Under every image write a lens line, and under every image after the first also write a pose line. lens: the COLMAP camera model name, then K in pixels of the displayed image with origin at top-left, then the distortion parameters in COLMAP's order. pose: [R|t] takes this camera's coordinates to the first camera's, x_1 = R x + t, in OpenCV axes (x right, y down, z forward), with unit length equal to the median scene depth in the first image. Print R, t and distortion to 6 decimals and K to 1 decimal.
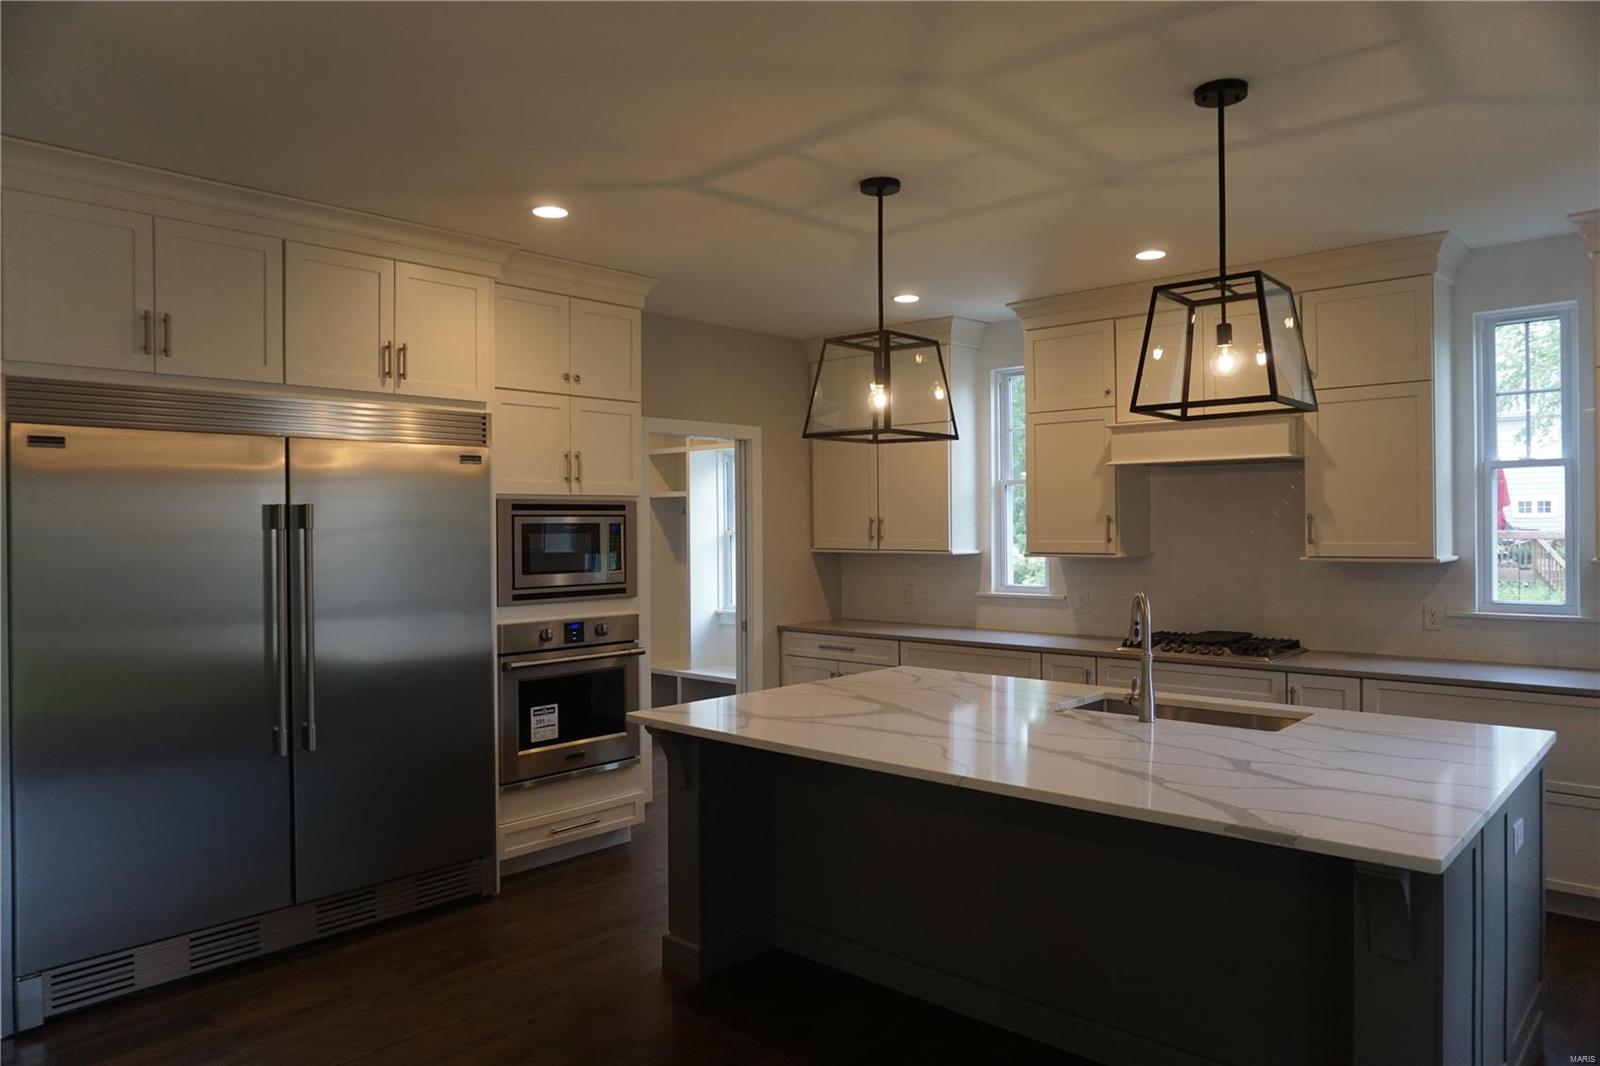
lens RADIAL K [[1091.0, 0, 801.5], [0, 1091.0, 537.2], [0, 0, 1]] dist [0.005517, -0.000851]
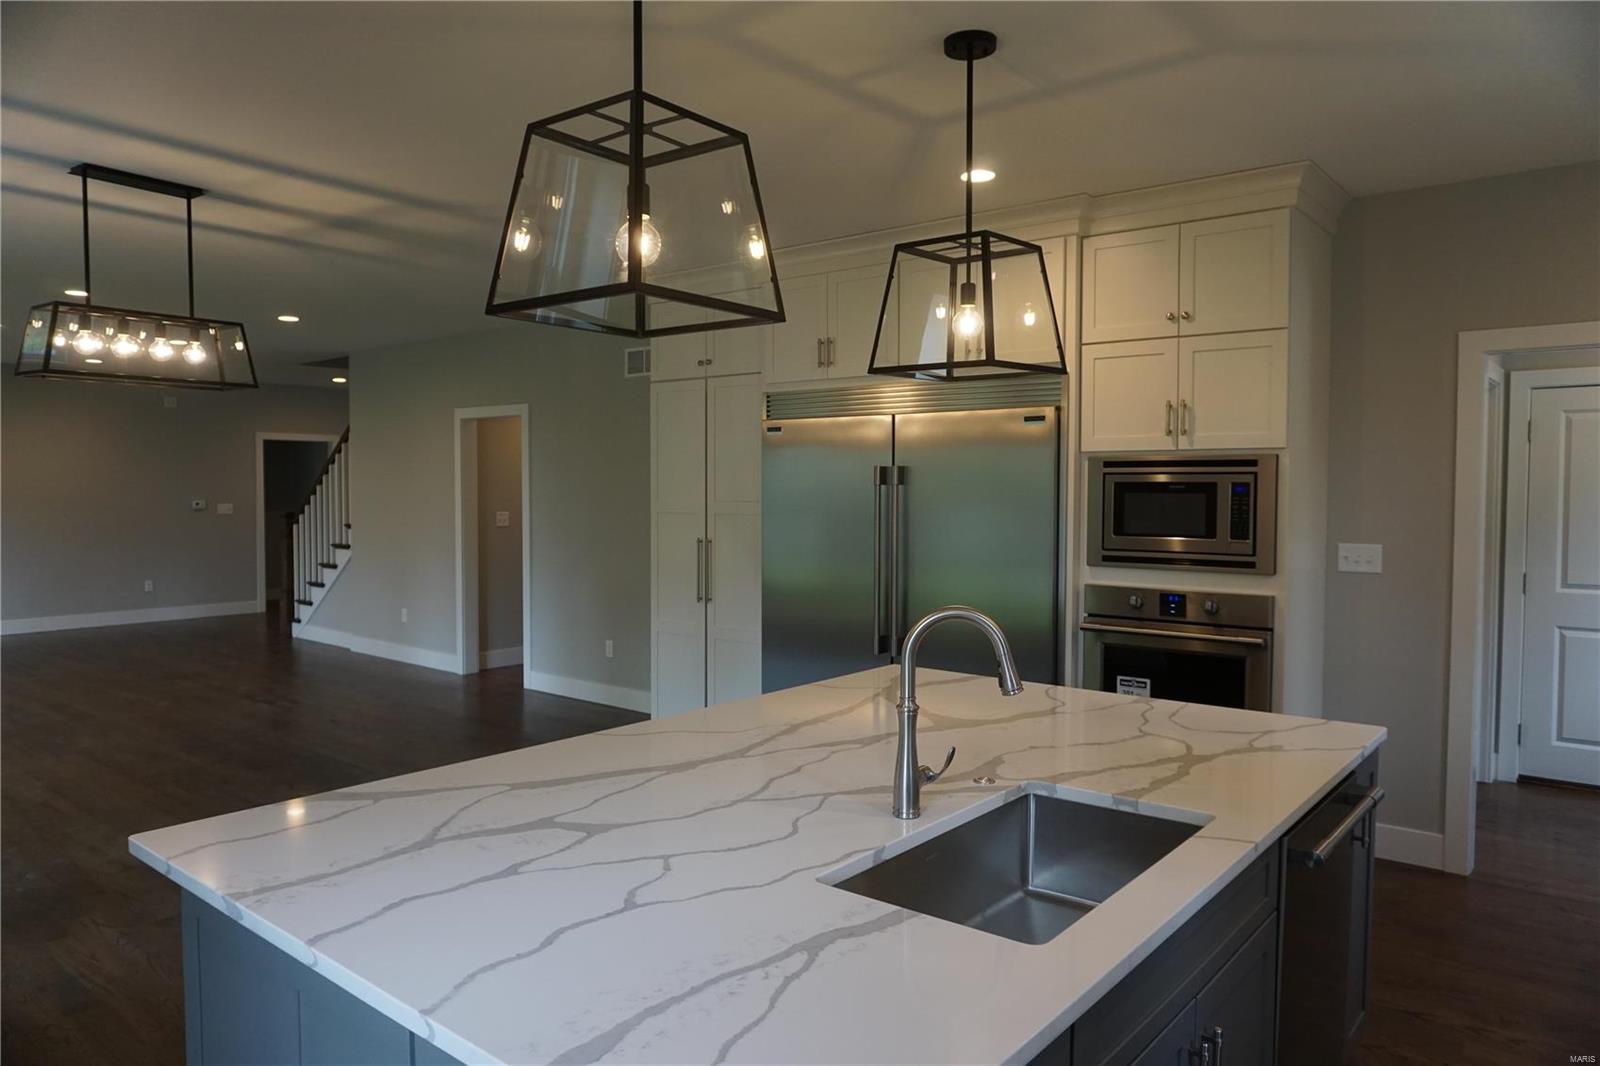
lens RADIAL K [[1091.0, 0, 799.7], [0, 1091.0, 524.5], [0, 0, 1]] dist [0.005517, -0.000851]
pose [[0.056549, 0.051523, -0.997070, 0.665244], [-0.011610, 0.998634, 0.050945, -0.020075], [0.998332, 0.008695, 0.057069, 0.654993]]
